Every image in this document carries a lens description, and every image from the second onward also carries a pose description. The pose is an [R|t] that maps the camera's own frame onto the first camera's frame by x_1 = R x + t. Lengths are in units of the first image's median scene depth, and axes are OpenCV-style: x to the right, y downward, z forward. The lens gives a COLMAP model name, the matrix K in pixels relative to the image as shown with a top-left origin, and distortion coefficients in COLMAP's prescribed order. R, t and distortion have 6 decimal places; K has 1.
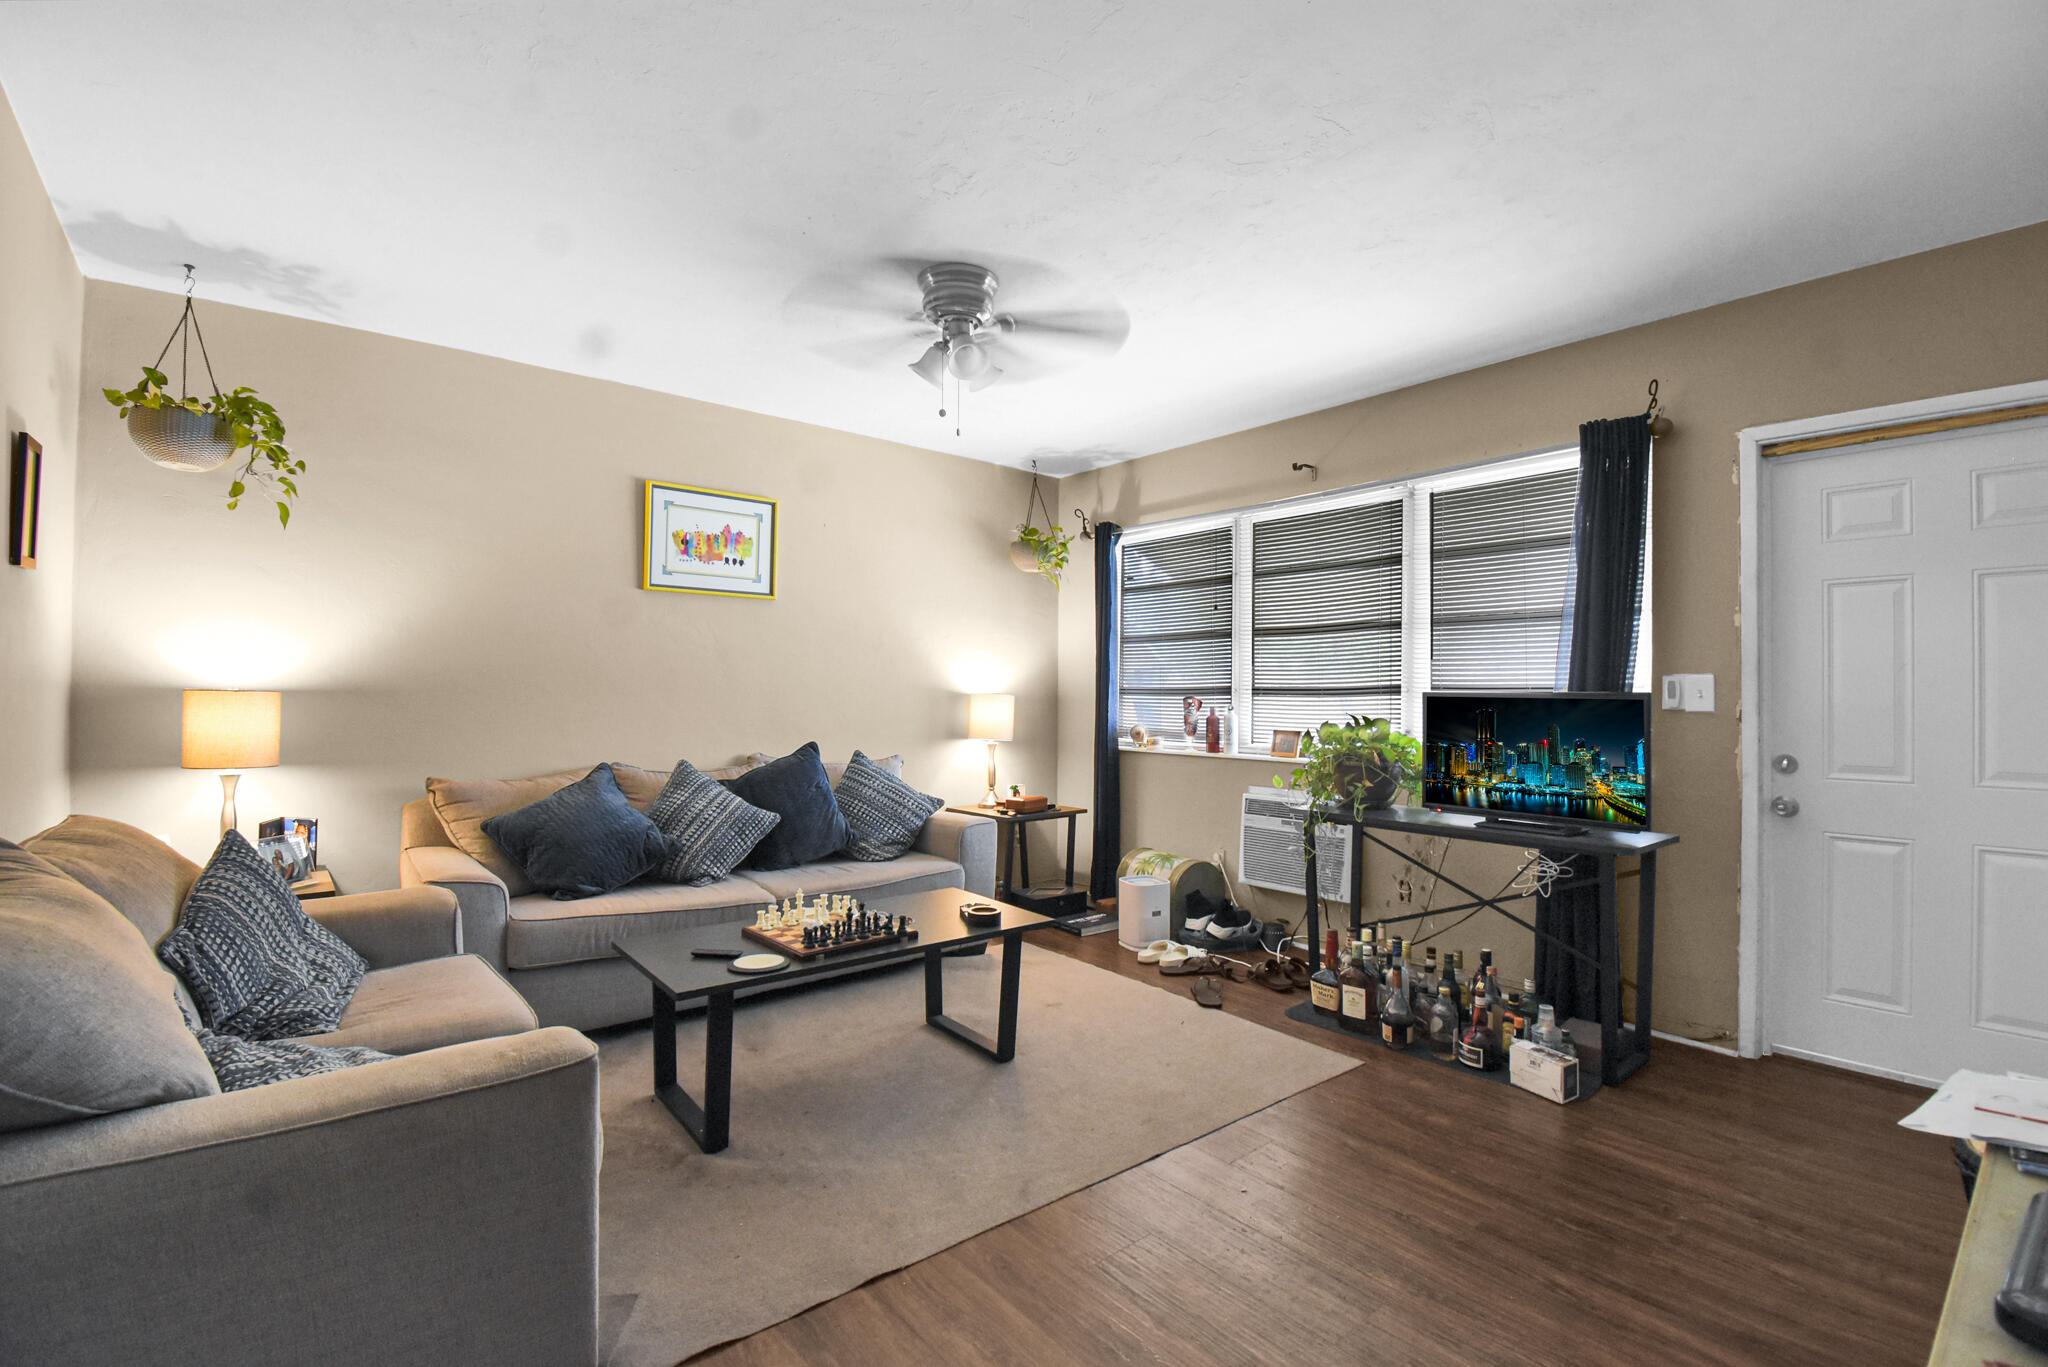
lens RADIAL K [[907.0, 0, 1016.1], [0, 907.0, 676.2], [0, 0, 1]] dist [-0.027122, -0.004972]
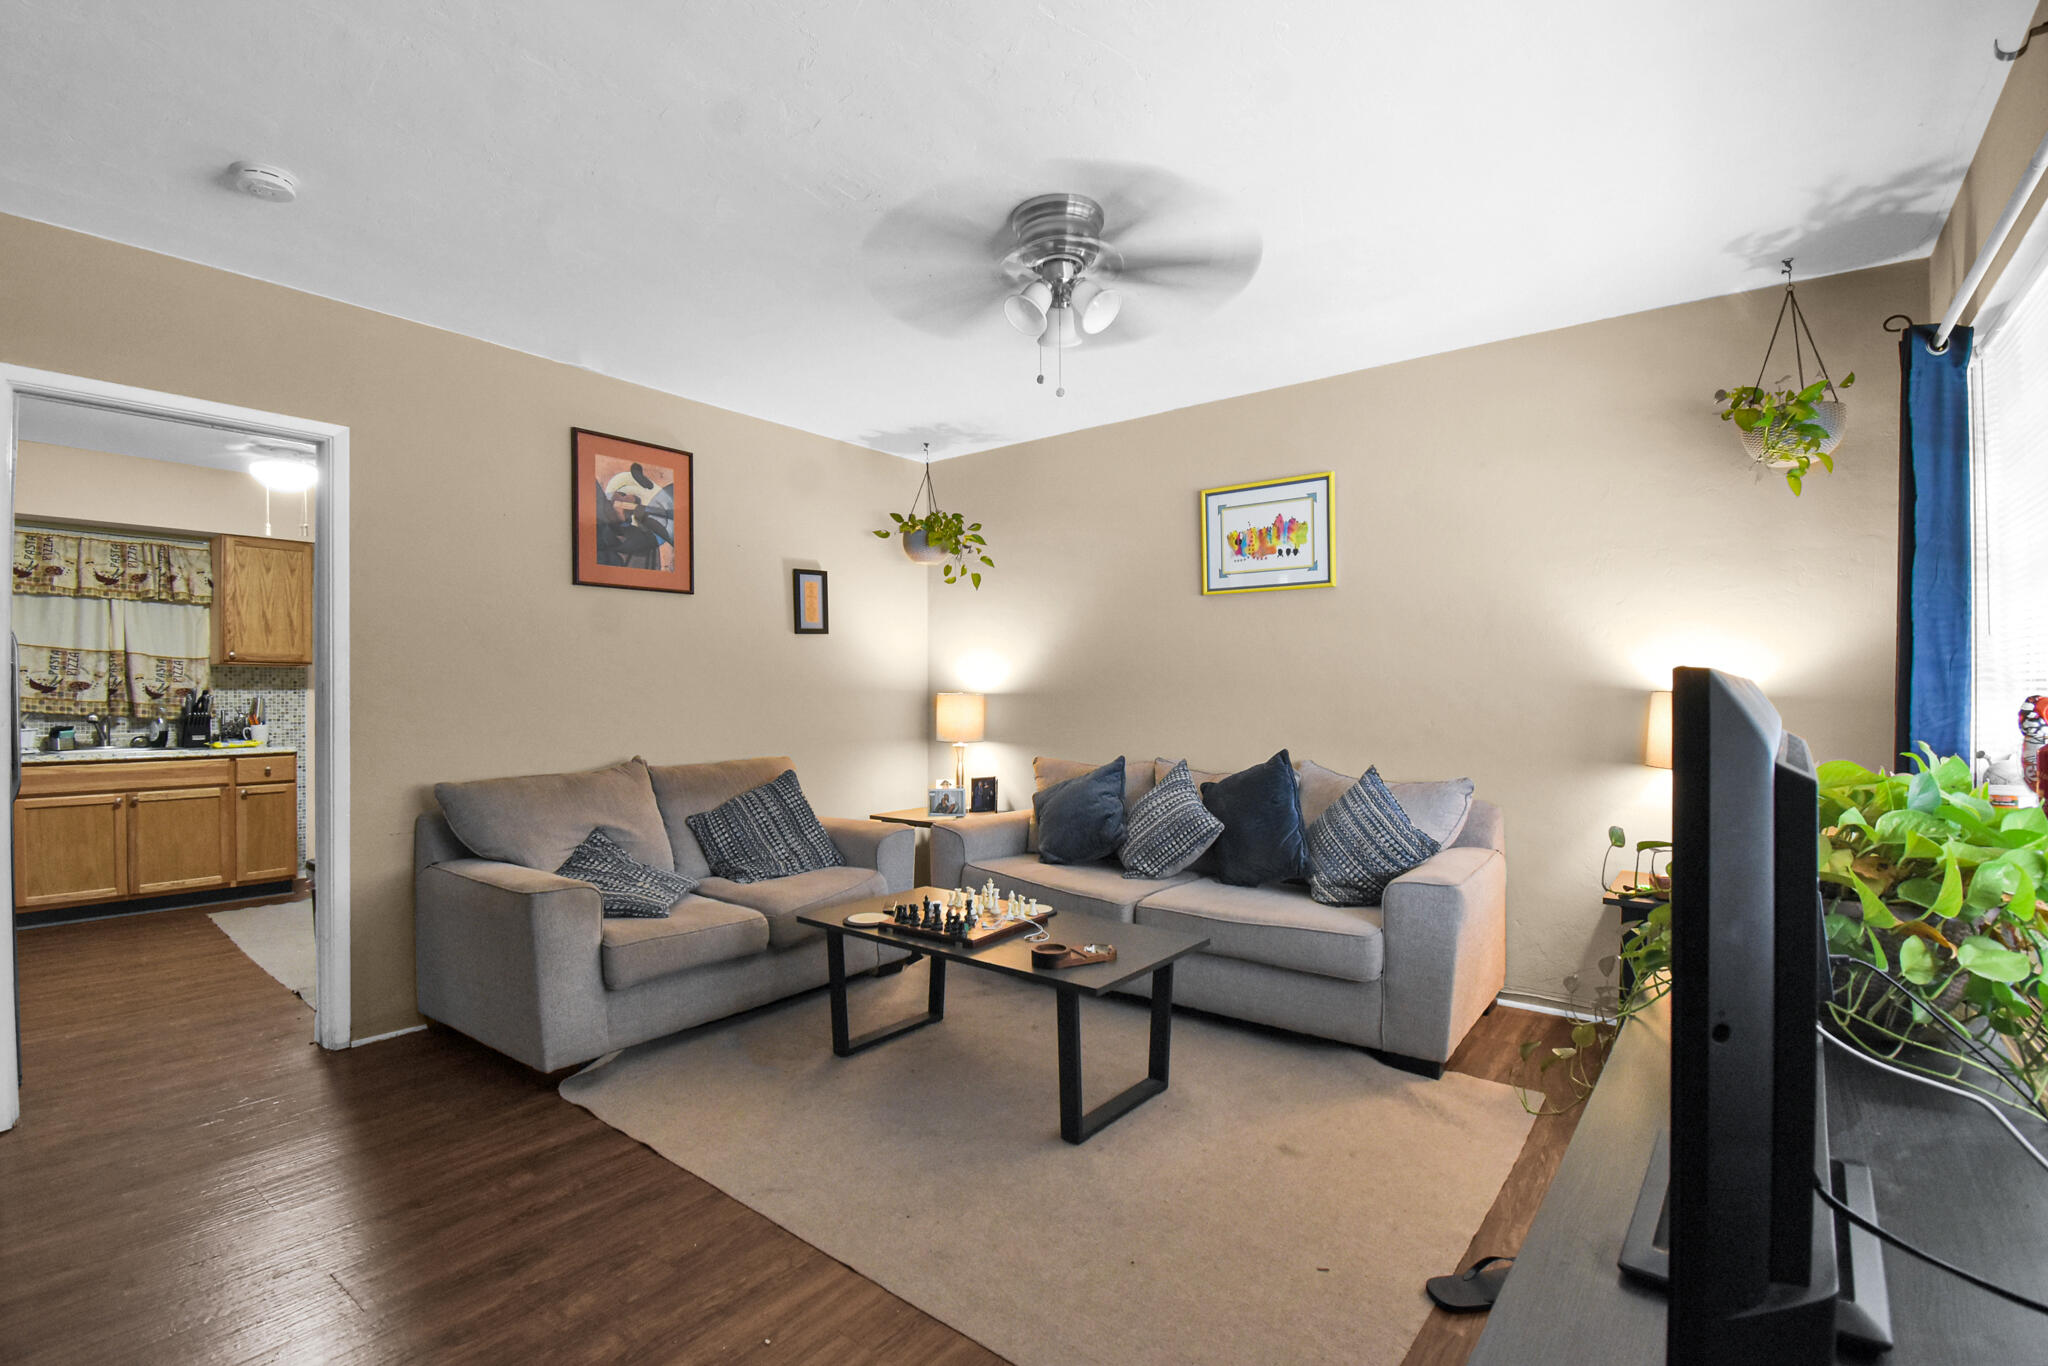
lens RADIAL K [[907.0, 0, 1056.4], [0, 907.0, 694.0], [0, 0, 1]] dist [-0.027122, -0.004972]
pose [[0.224685, -0.003596, -0.974425, 0.554808], [0.025521, 0.999672, 0.002195, 0.011193], [0.974097, -0.025362, 0.224703, 0.572498]]
